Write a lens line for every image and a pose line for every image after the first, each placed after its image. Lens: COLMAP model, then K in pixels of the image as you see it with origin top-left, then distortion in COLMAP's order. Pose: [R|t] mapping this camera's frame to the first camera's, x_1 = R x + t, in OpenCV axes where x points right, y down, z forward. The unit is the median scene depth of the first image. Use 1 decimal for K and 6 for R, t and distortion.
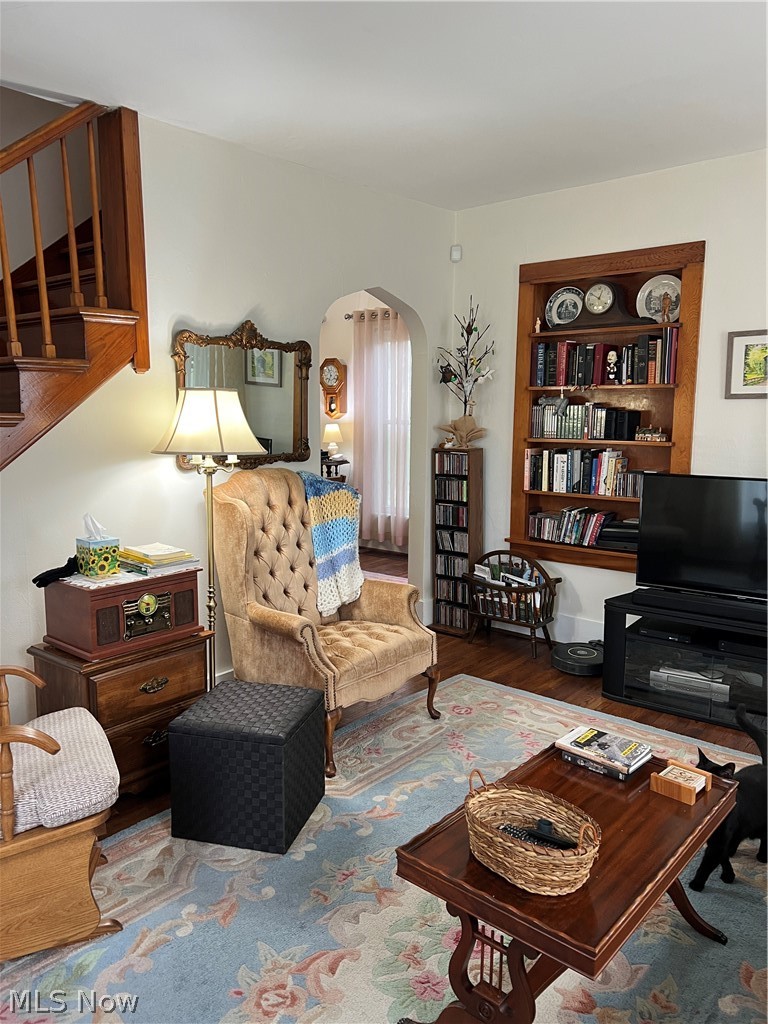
lens RADIAL K [[769.0, 0, 375.2], [0, 769.0, 508.4], [0, 0, 1]] dist [0.029971, -0.036632]
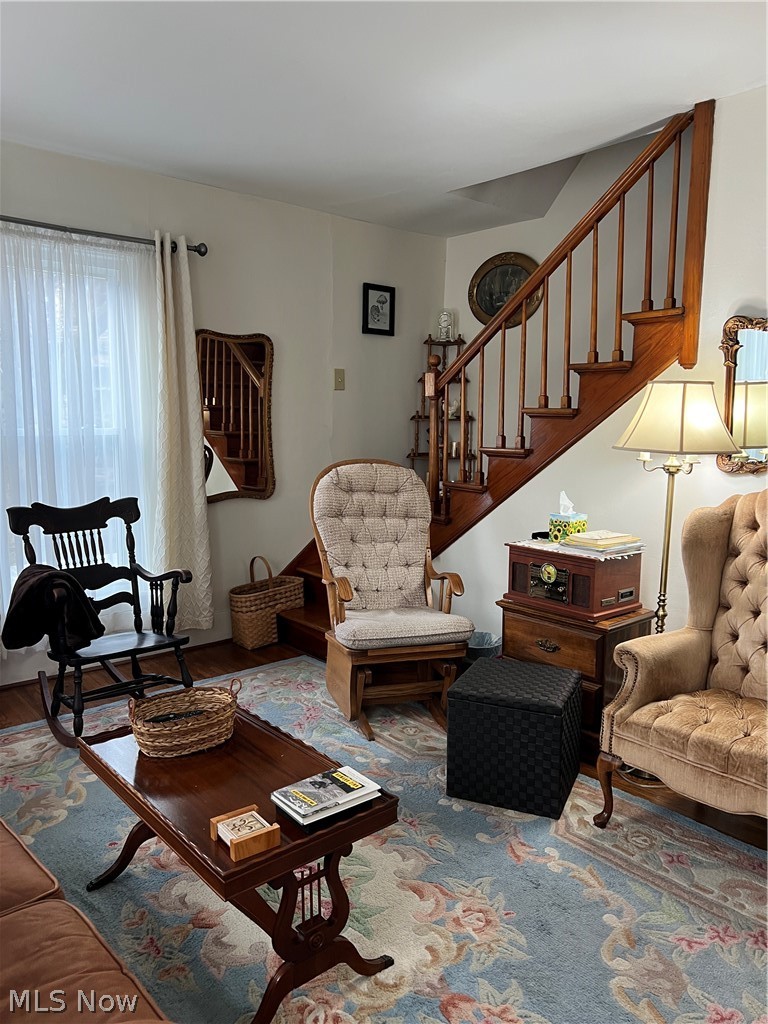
lens RADIAL K [[769.0, 0, 378.6], [0, 769.0, 511.5], [0, 0, 1]] dist [0.029971, -0.036632]
pose [[-0.155406, 0.125668, -0.979825, 0.731541], [-0.141593, 0.978800, 0.147994, -0.085070], [0.977650, 0.161736, -0.134318, 0.759817]]
